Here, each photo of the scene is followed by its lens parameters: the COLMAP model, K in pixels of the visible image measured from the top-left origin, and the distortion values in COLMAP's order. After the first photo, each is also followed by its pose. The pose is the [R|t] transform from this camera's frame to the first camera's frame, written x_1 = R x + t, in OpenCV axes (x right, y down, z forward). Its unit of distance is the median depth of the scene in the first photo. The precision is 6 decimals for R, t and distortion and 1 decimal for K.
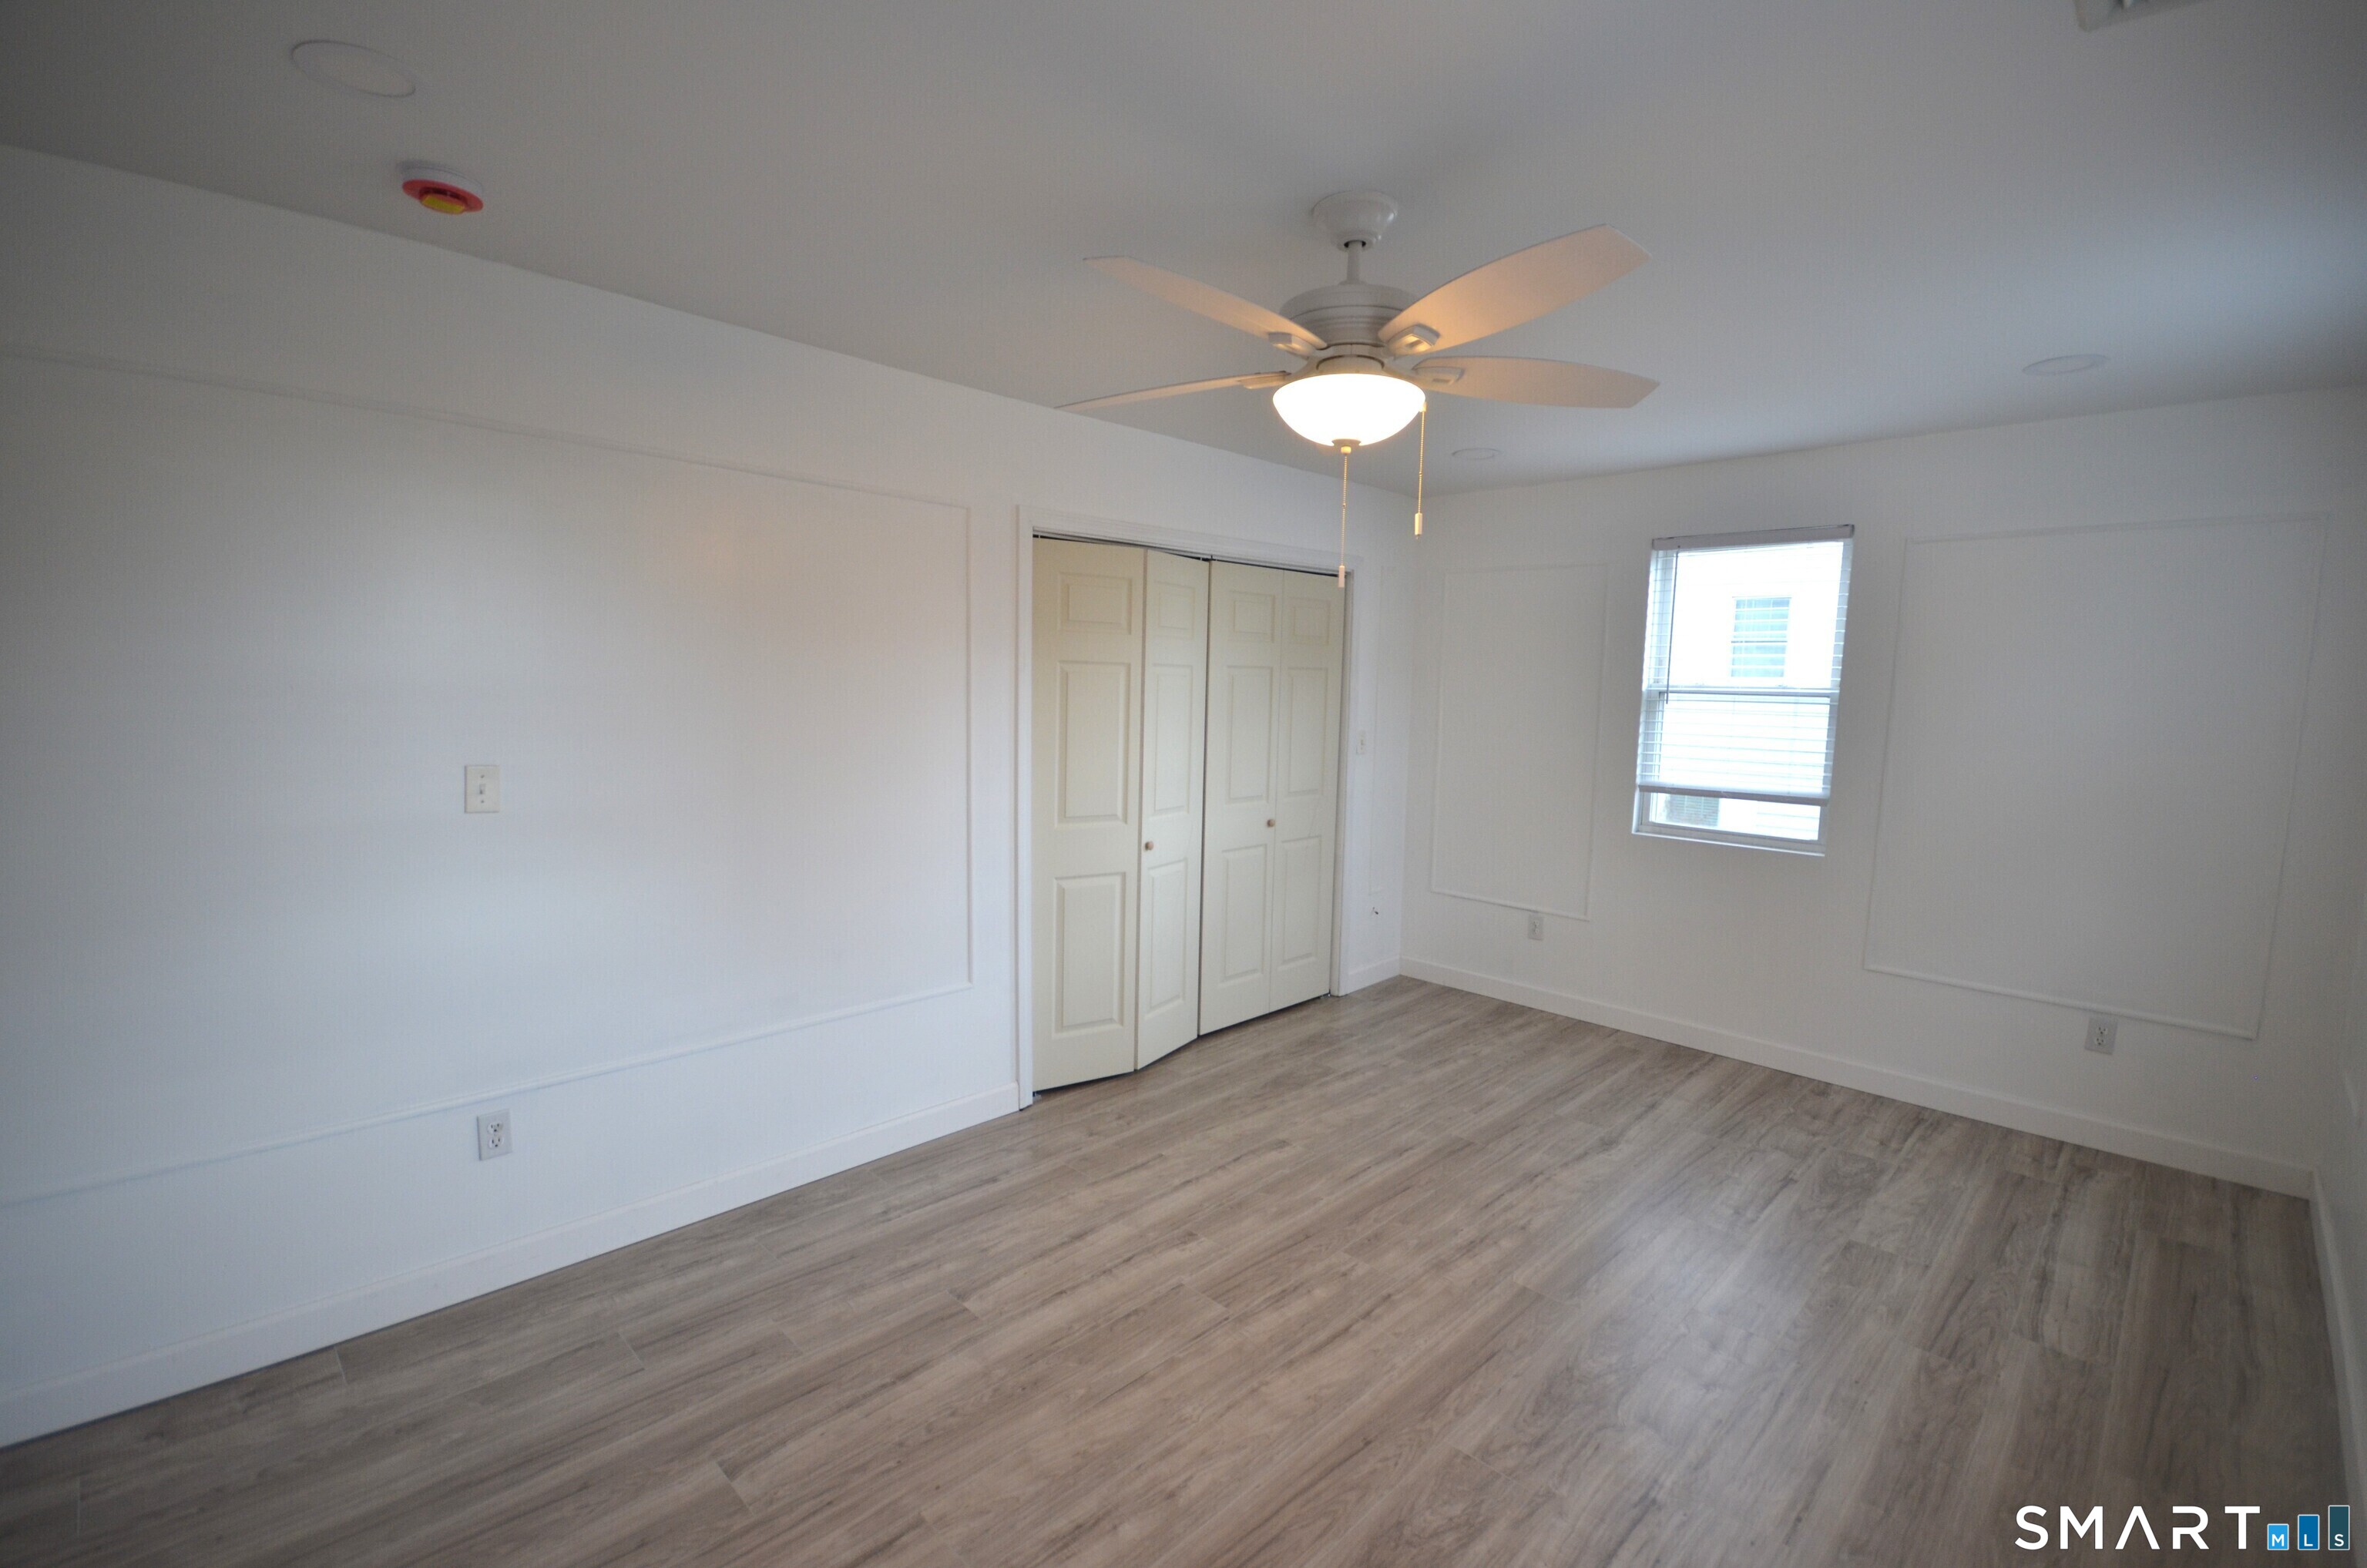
lens RADIAL K [[1071.0, 0, 1209.4], [0, 1071.0, 795.9], [0, 0, 1]] dist [0.005040, -0.009148]
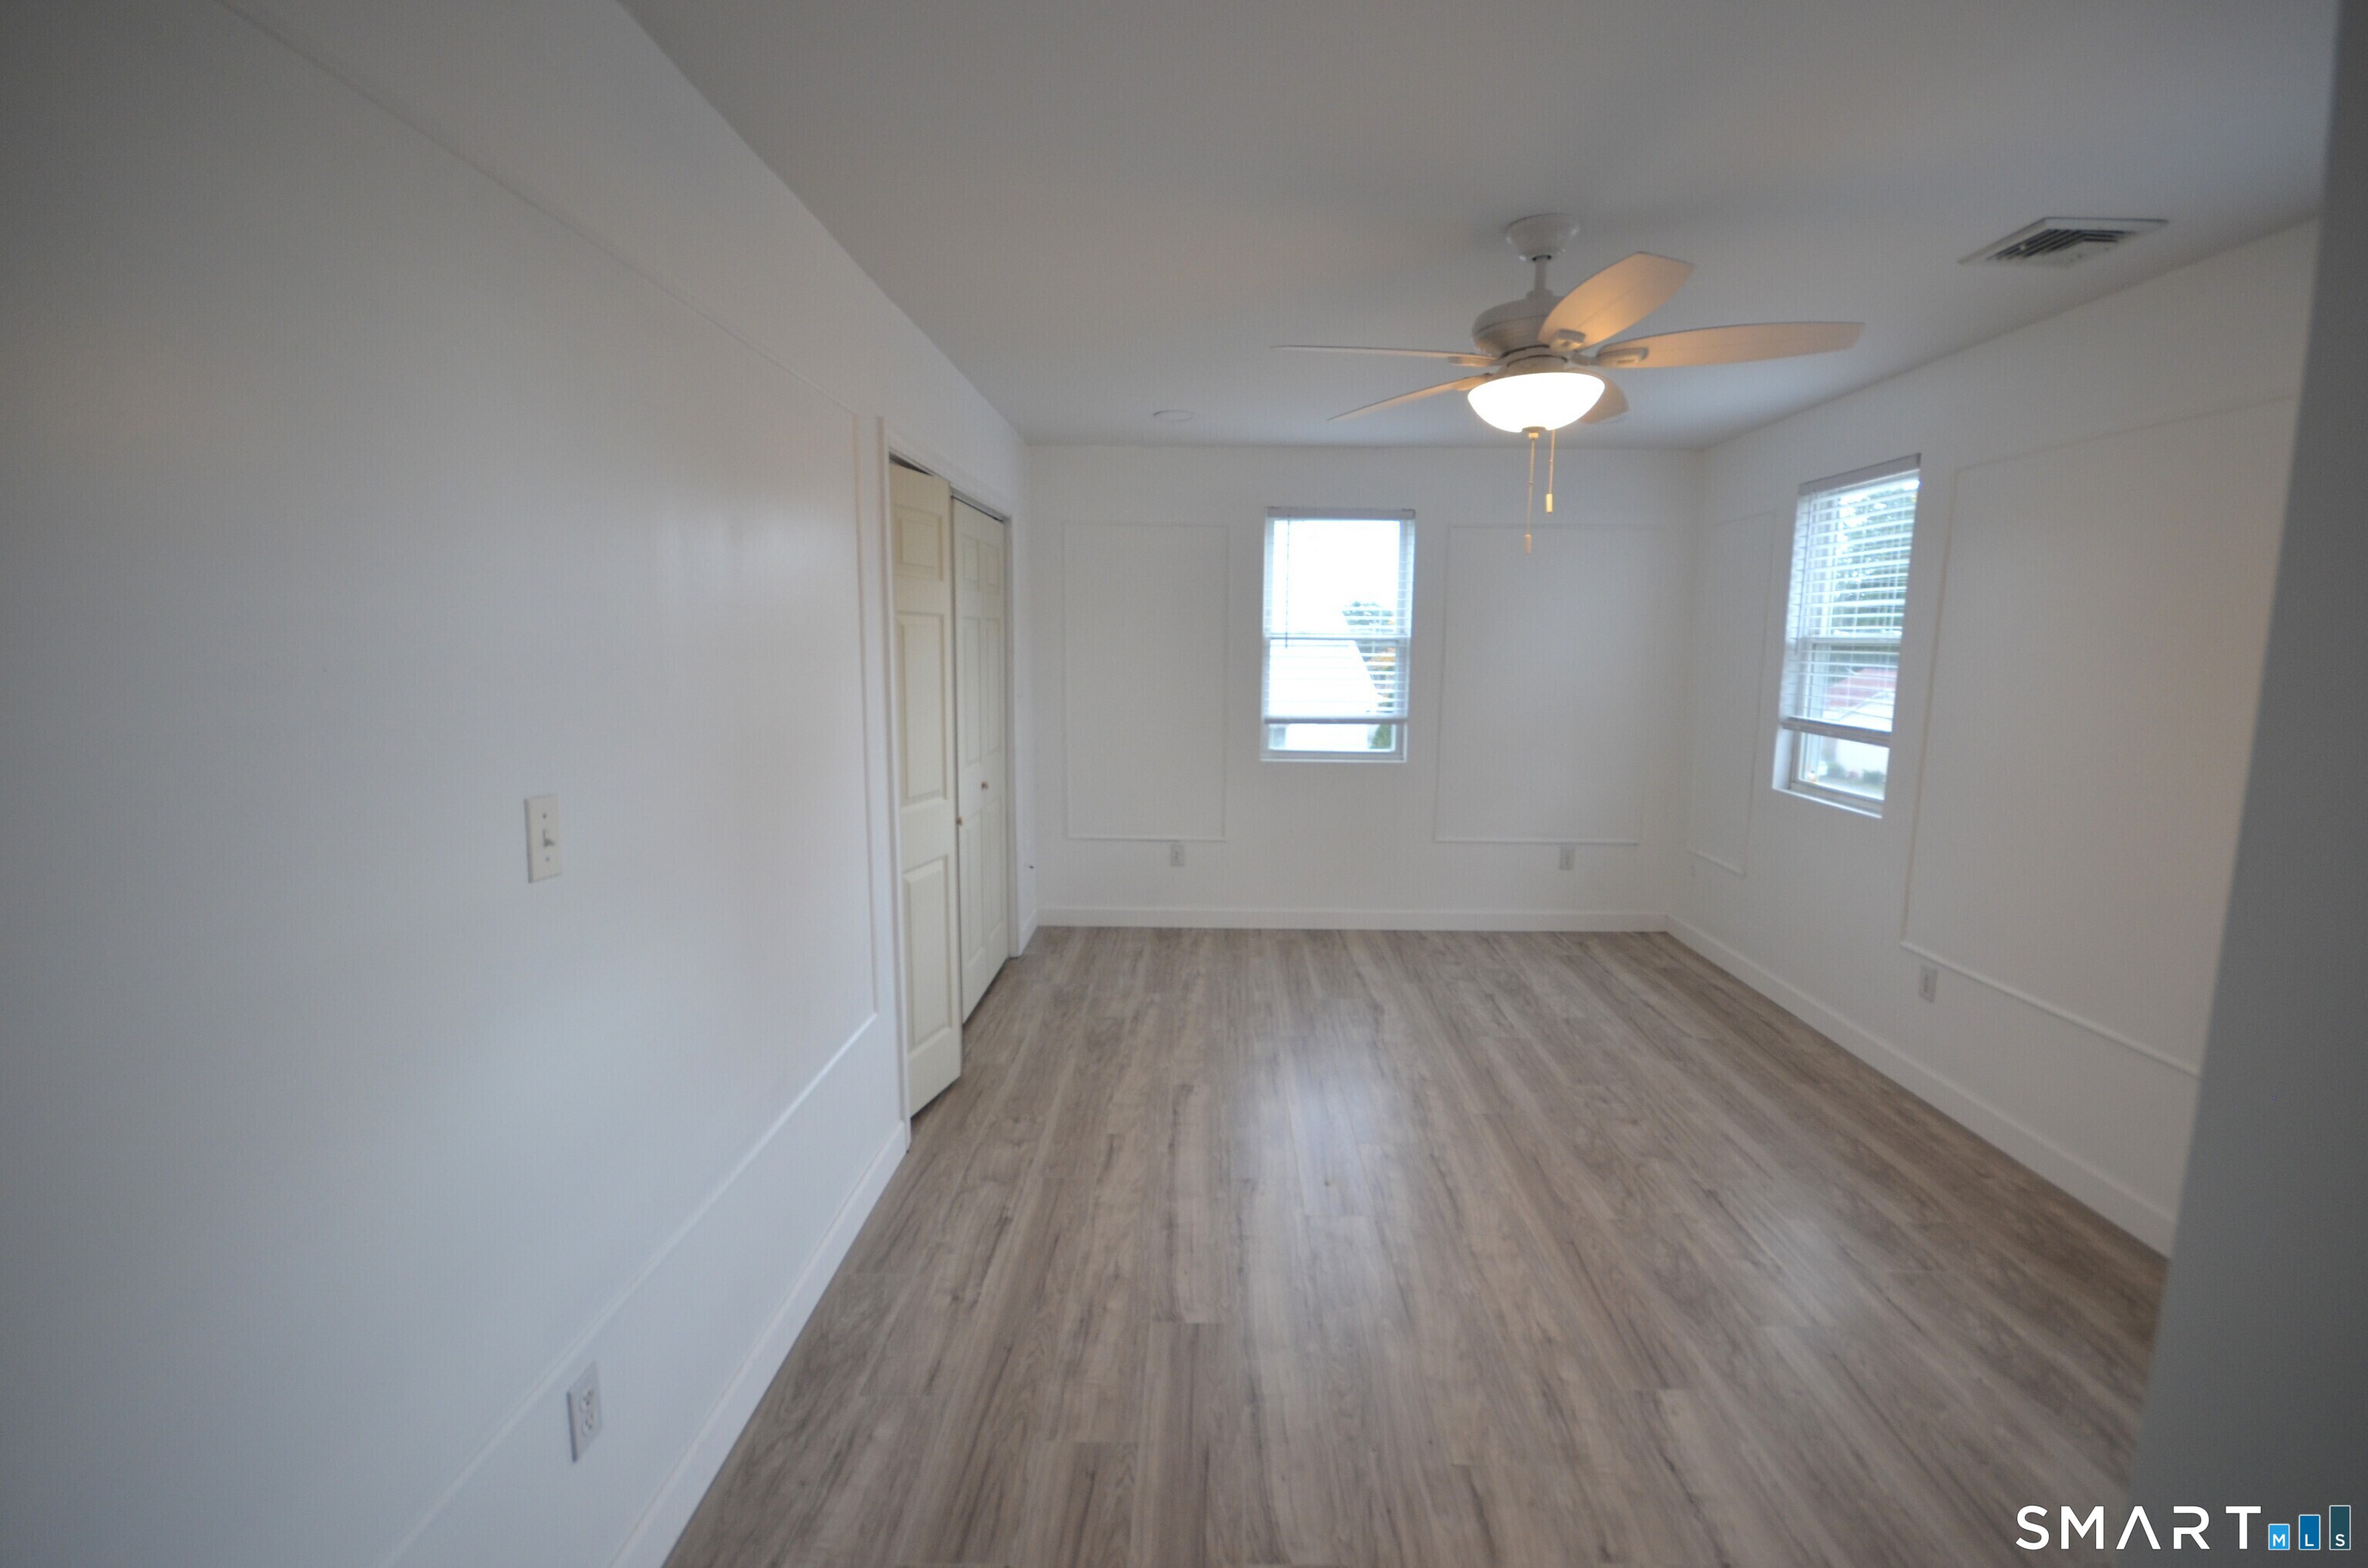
lens RADIAL K [[1071.5, 0, 1261.6], [0, 1071.5, 786.2], [0, 0, 1]] dist [0.005040, -0.009148]
pose [[0.703284, -0.111217, 0.702156, -0.561822], [0.083268, 0.993775, 0.074006, -0.030586], [-0.706016, 0.006420, 0.708167, 0.220853]]
